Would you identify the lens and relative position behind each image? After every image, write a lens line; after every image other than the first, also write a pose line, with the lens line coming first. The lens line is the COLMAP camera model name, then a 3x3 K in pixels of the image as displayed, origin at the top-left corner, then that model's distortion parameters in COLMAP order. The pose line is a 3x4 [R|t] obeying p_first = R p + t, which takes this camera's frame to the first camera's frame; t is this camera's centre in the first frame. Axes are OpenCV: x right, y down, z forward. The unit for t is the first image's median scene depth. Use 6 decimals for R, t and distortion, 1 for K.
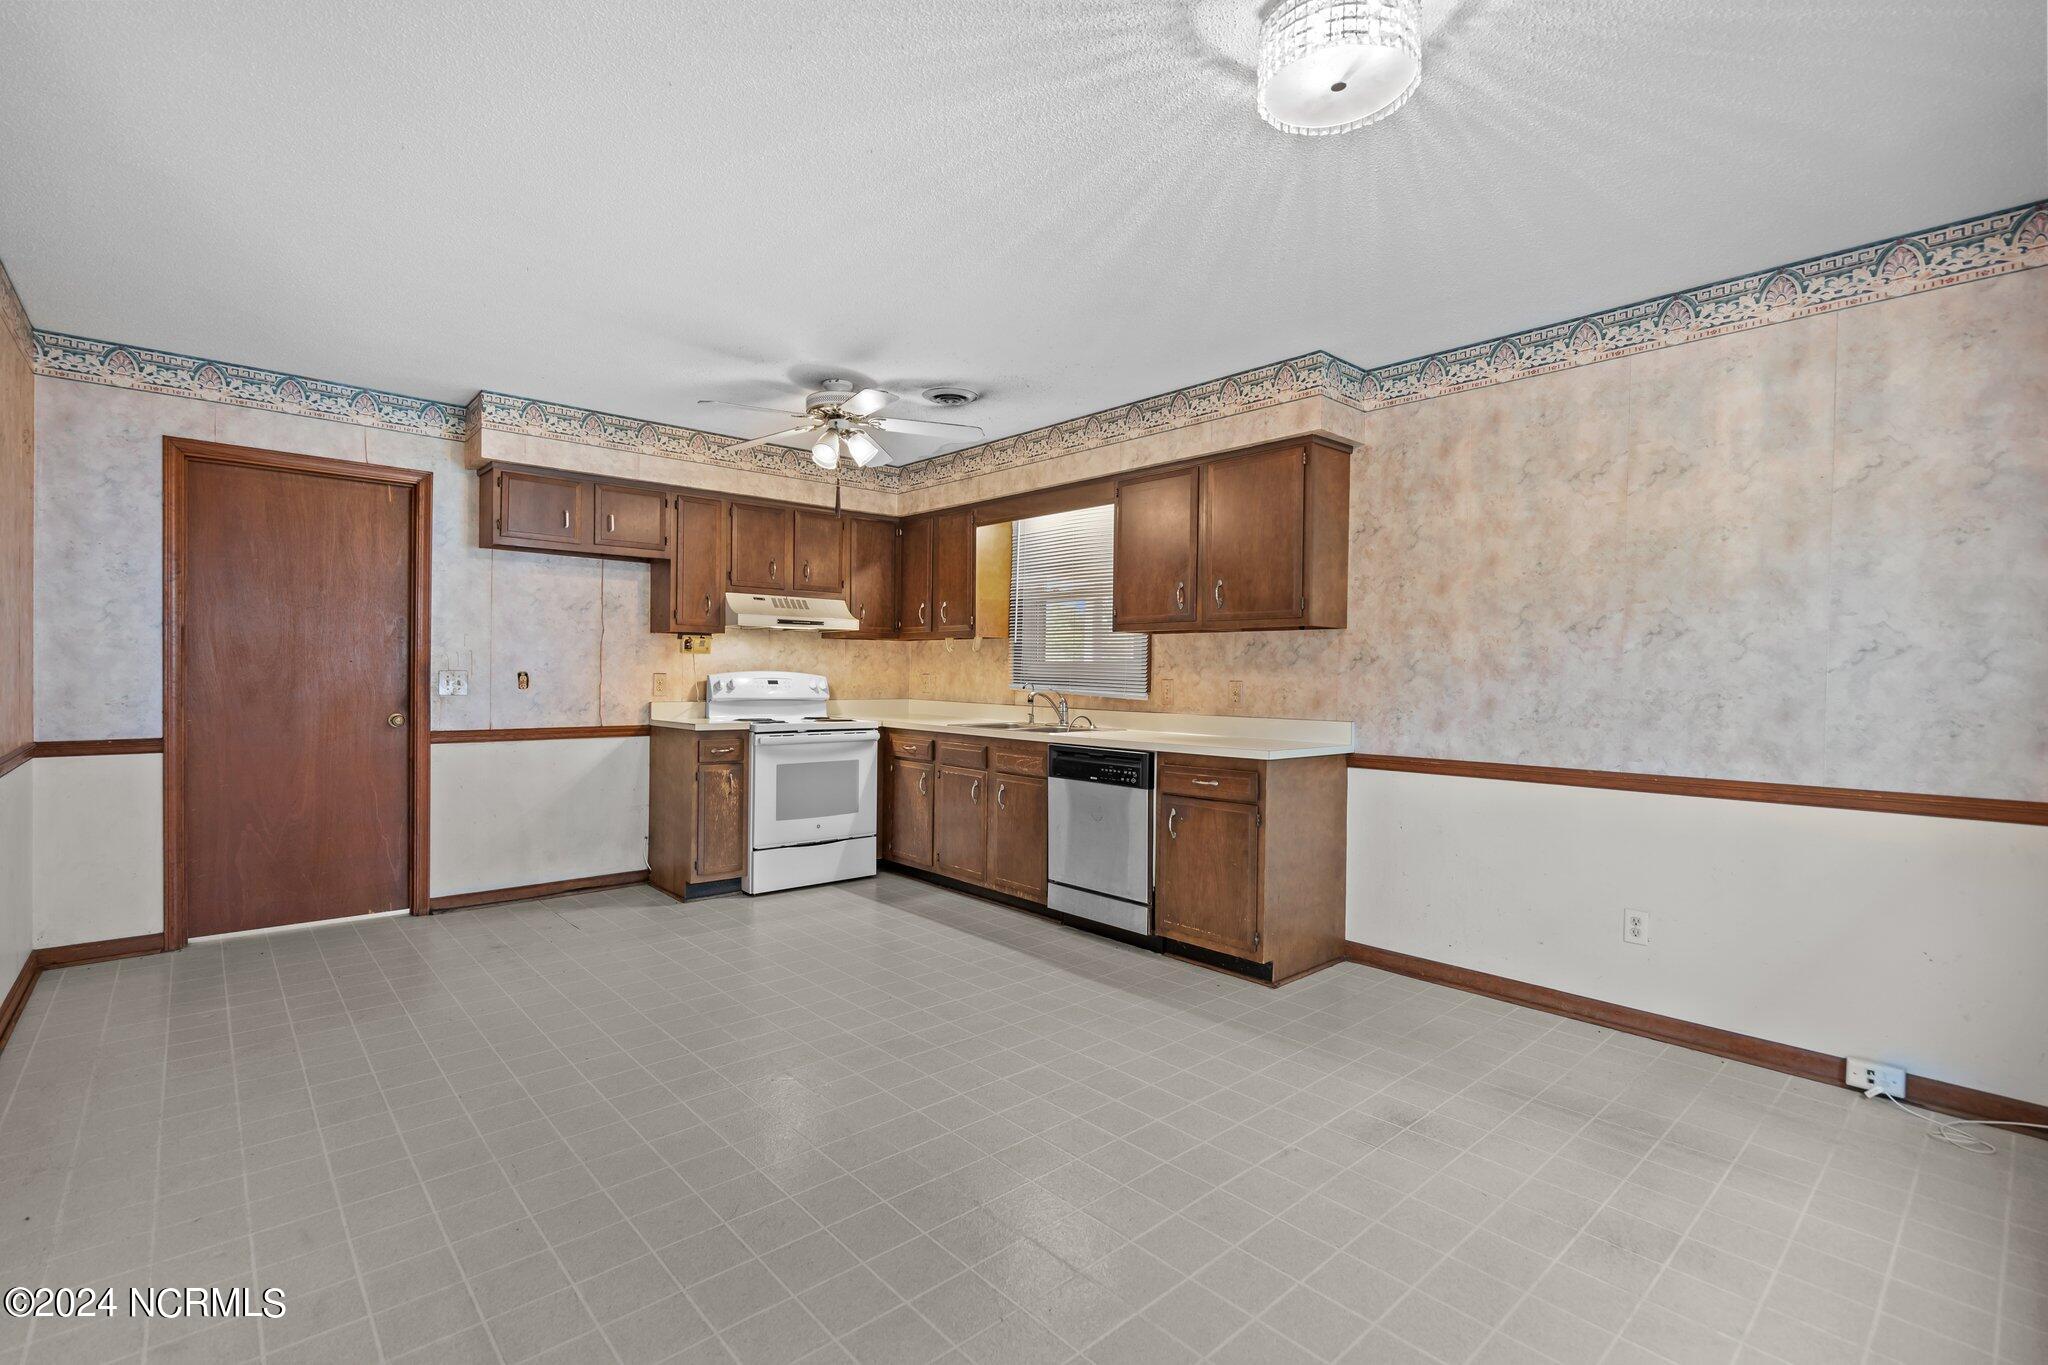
lens RADIAL K [[933.6, 0, 1025.3], [0, 933.6, 681.2], [0, 0, 1]] dist [-0.003327, -0.000035]
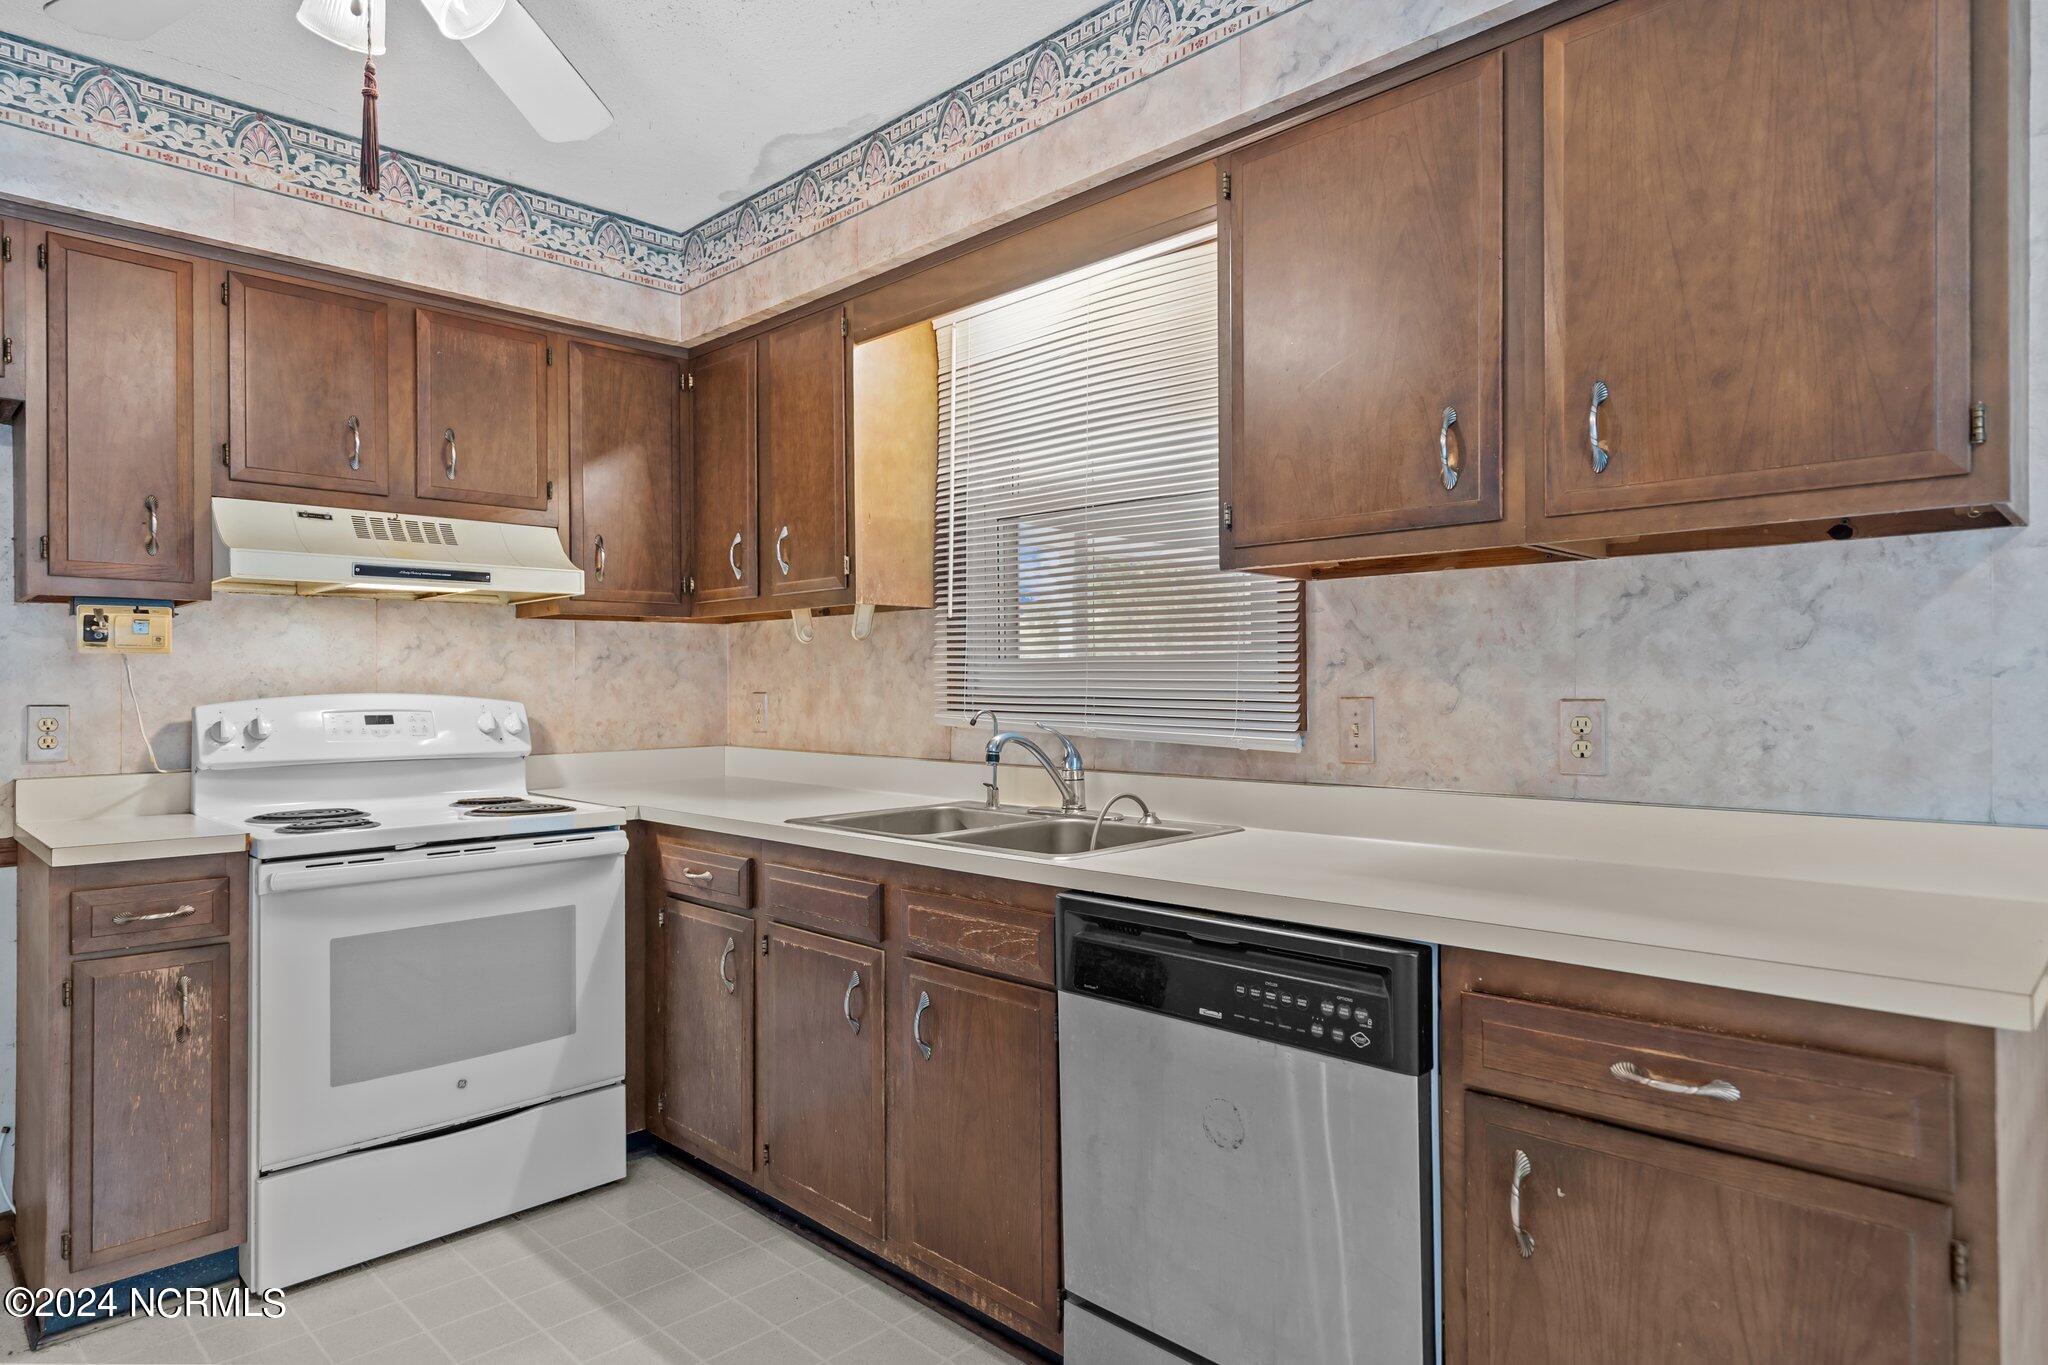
lens RADIAL K [[1170.3, 0, 1022.0], [0, 1170.3, 680.7], [0, 0, 1]] dist [0.002978, 0.000923]
pose [[0.998195, -0.018602, 0.057096, -0.010223], [0.019272, 0.999751, -0.011222, -0.005932], [-0.056873, 0.012303, 0.998306, 0.523453]]
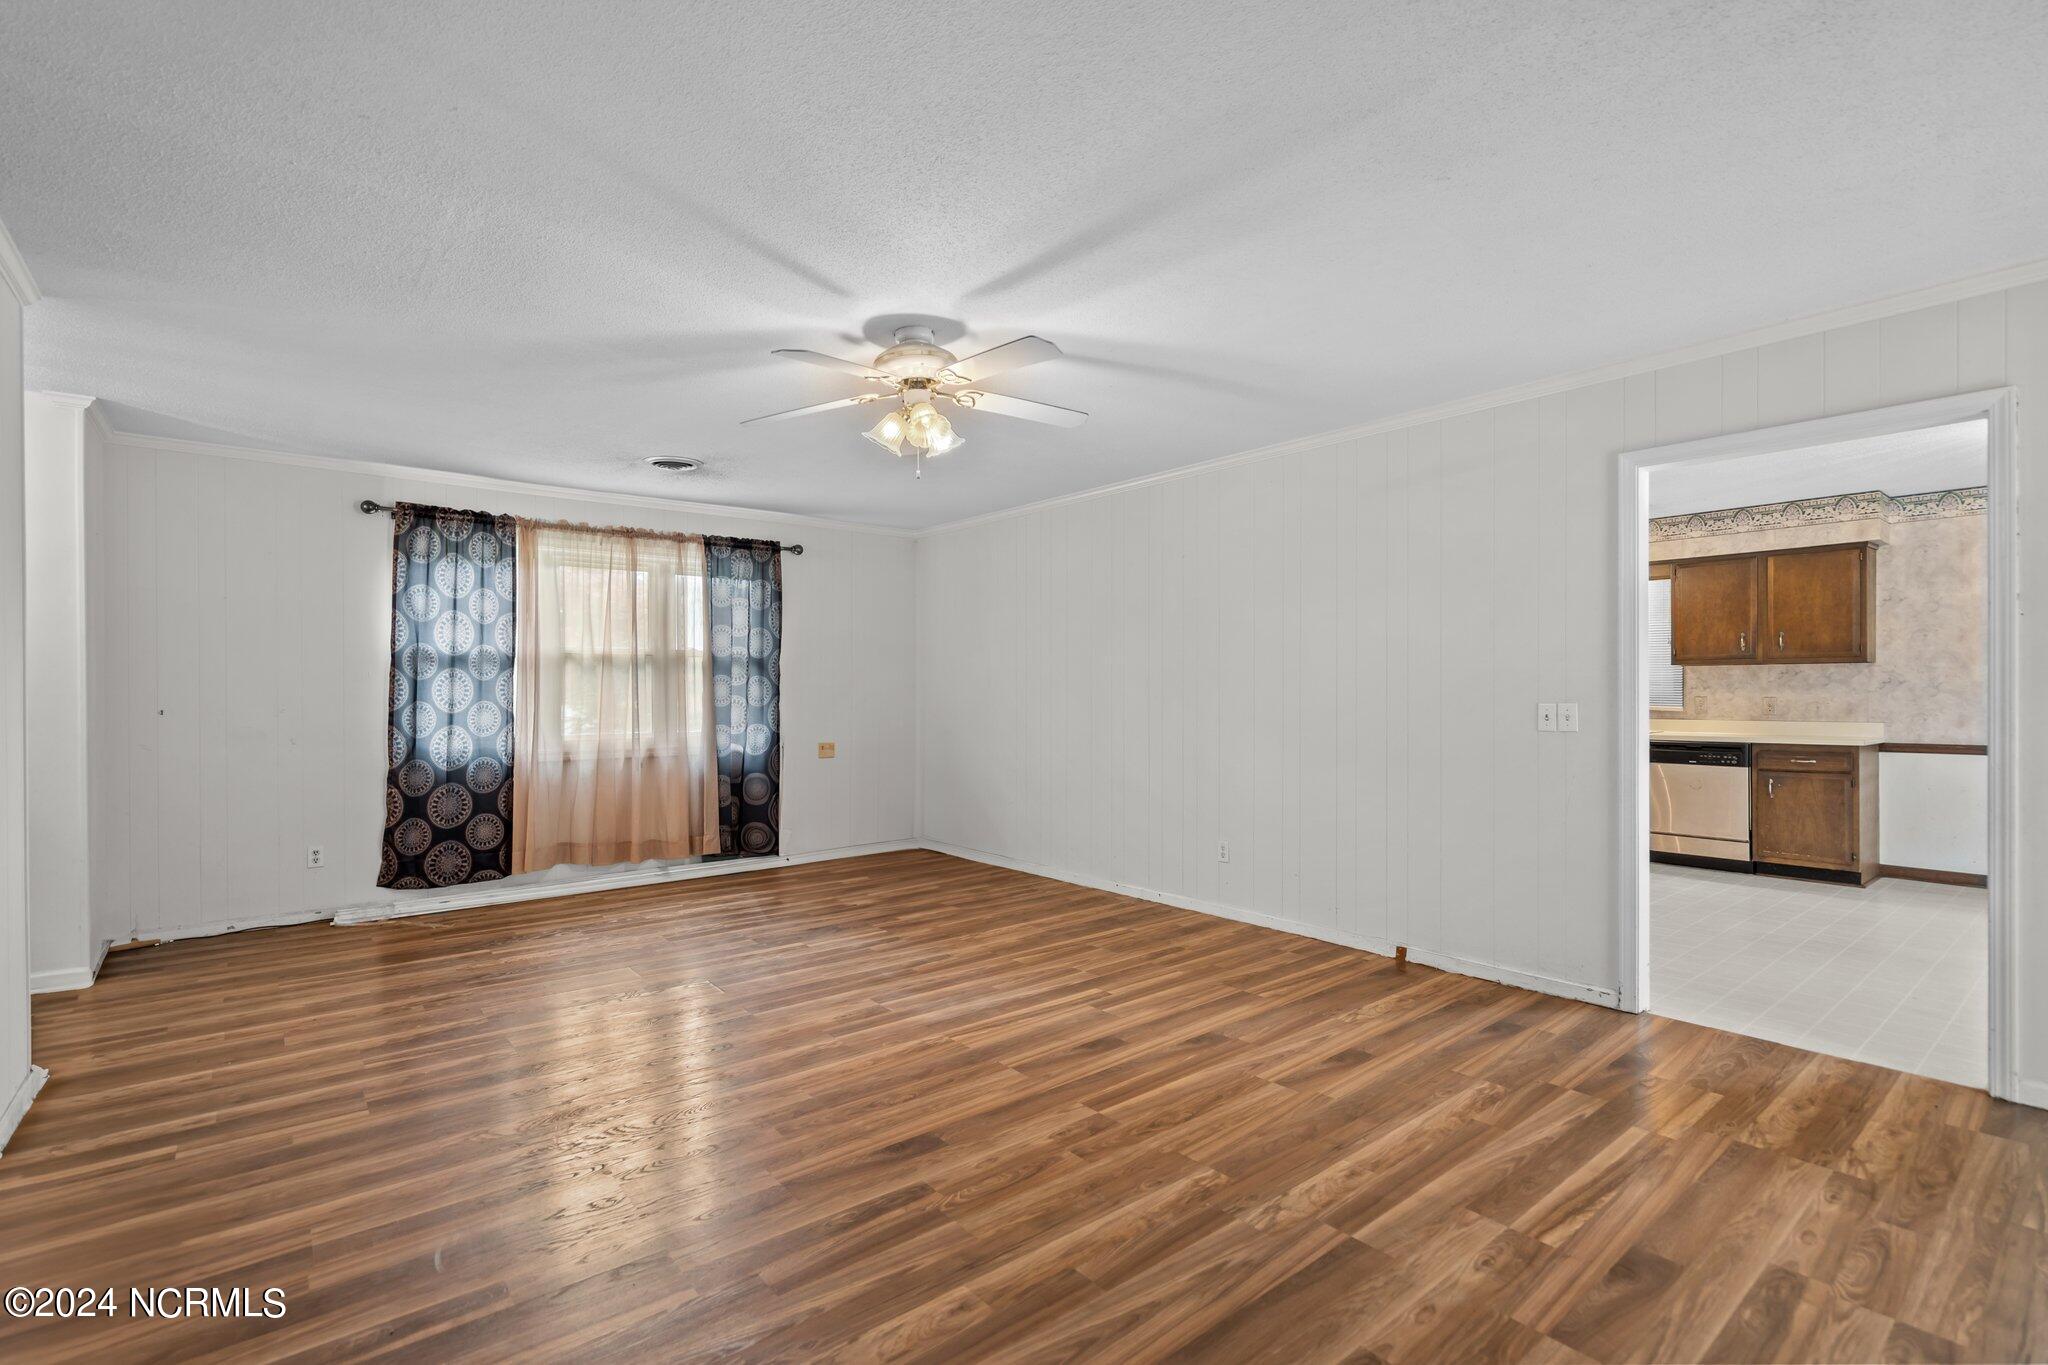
lens RADIAL K [[933.6, 0, 1027.7], [0, 933.6, 686.9], [0, 0, 1]] dist [-0.003327, -0.000035]
pose [[0.998224, -0.015354, -0.057557, -0.807603], [0.014670, 0.999817, -0.012299, -0.014433], [0.057735, 0.011433, 0.998266, -0.518009]]
